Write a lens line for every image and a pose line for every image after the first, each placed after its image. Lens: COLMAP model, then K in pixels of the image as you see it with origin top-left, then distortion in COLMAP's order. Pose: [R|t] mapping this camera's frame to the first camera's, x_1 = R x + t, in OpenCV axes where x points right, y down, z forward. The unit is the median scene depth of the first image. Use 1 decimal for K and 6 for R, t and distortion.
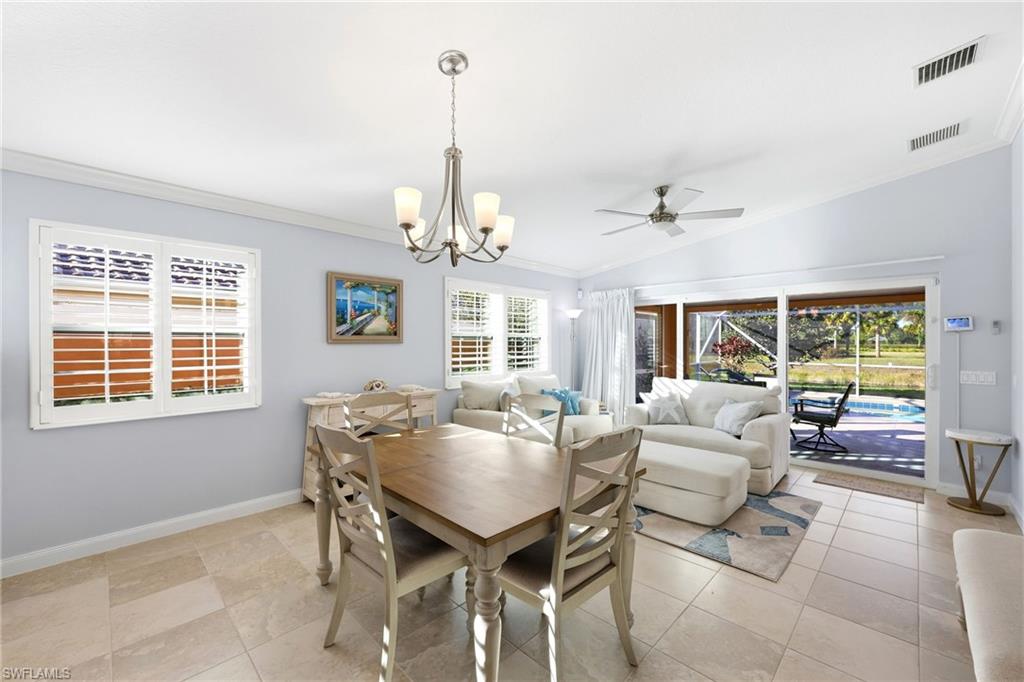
lens RADIAL K [[415.1, 0, 516.2], [0, 415.1, 341.5], [0, 0, 1]] dist [-0.001771, 0.001154]
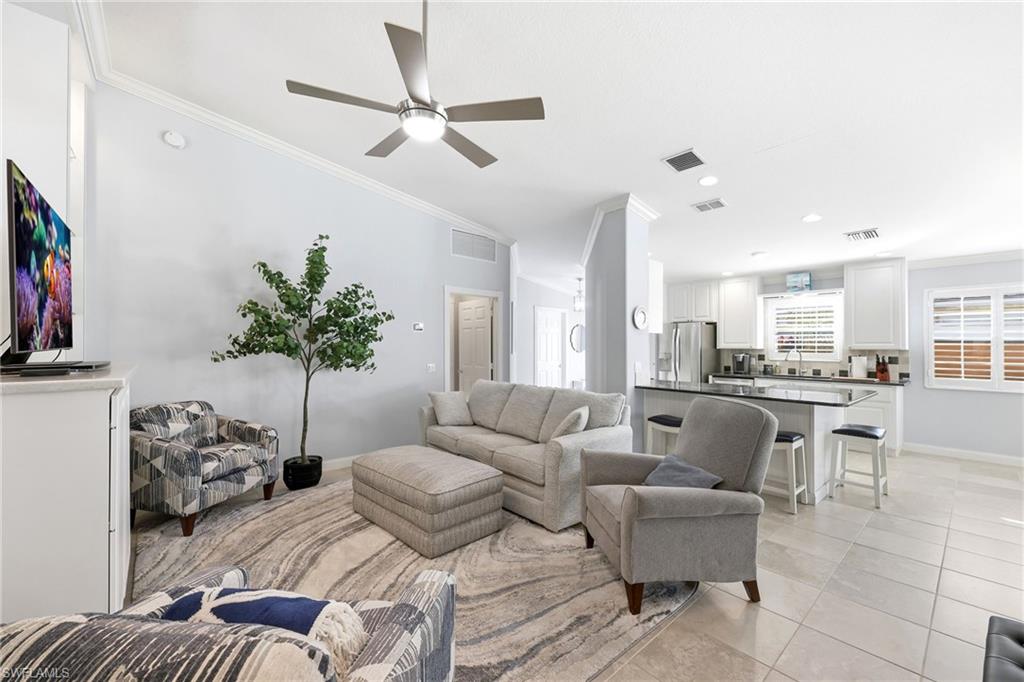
lens RADIAL K [[415.1, 0, 511.1], [0, 415.1, 337.9], [0, 0, 1]] dist [-0.001771, 0.001154]
pose [[-0.067837, -0.014487, -0.997591, 0.930298], [-0.006783, 0.999878, -0.014059, 0.001740], [0.997673, 0.005813, -0.067927, -0.823565]]
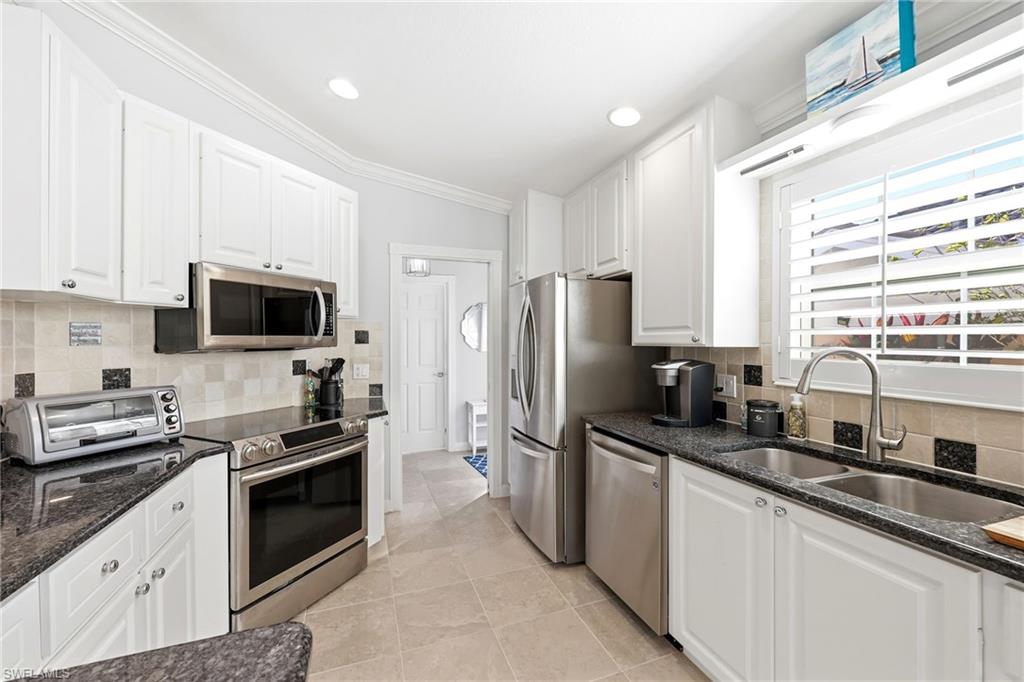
lens RADIAL K [[415.1, 0, 506.4], [0, 415.1, 340.8], [0, 0, 1]] dist [-0.001771, 0.001154]
pose [[-0.427209, 0.005461, -0.904137, -0.617902], [0.000218, 0.999982, 0.005937, 0.006167], [0.904153, 0.002339, -0.427202, 0.307569]]
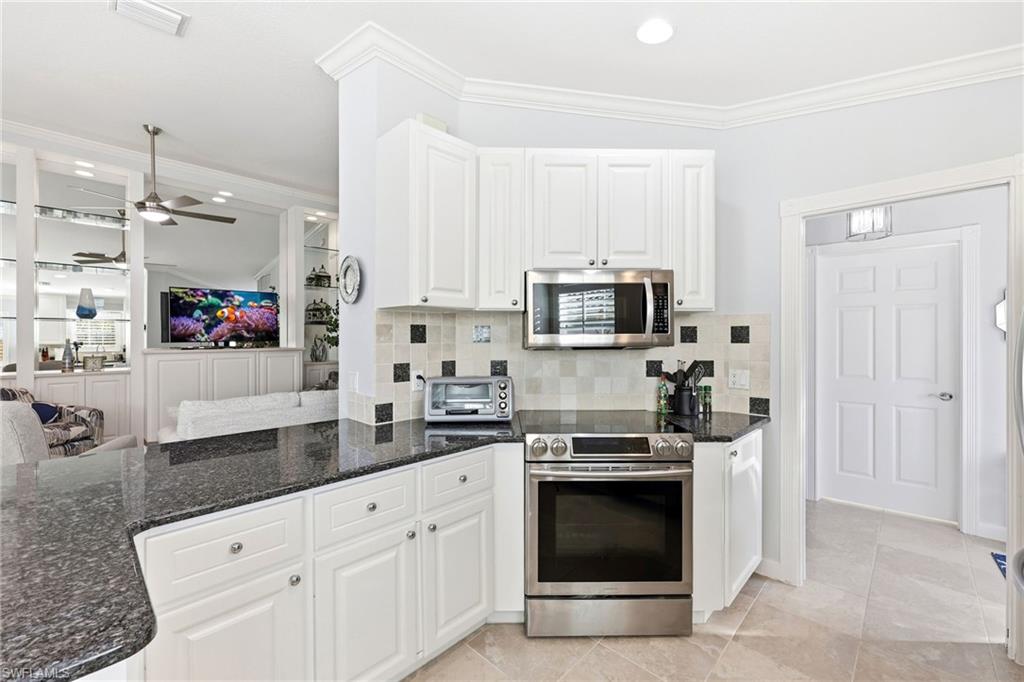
lens RADIAL K [[415.1, 0, 509.8], [0, 415.1, 338.5], [0, 0, 1]] dist [-0.001771, 0.001154]
pose [[-0.999818, 0.004837, -0.018452, -0.956876], [0.004859, 0.999988, -0.001146, 0.009563], [0.018446, -0.001236, -0.999829, 0.331177]]
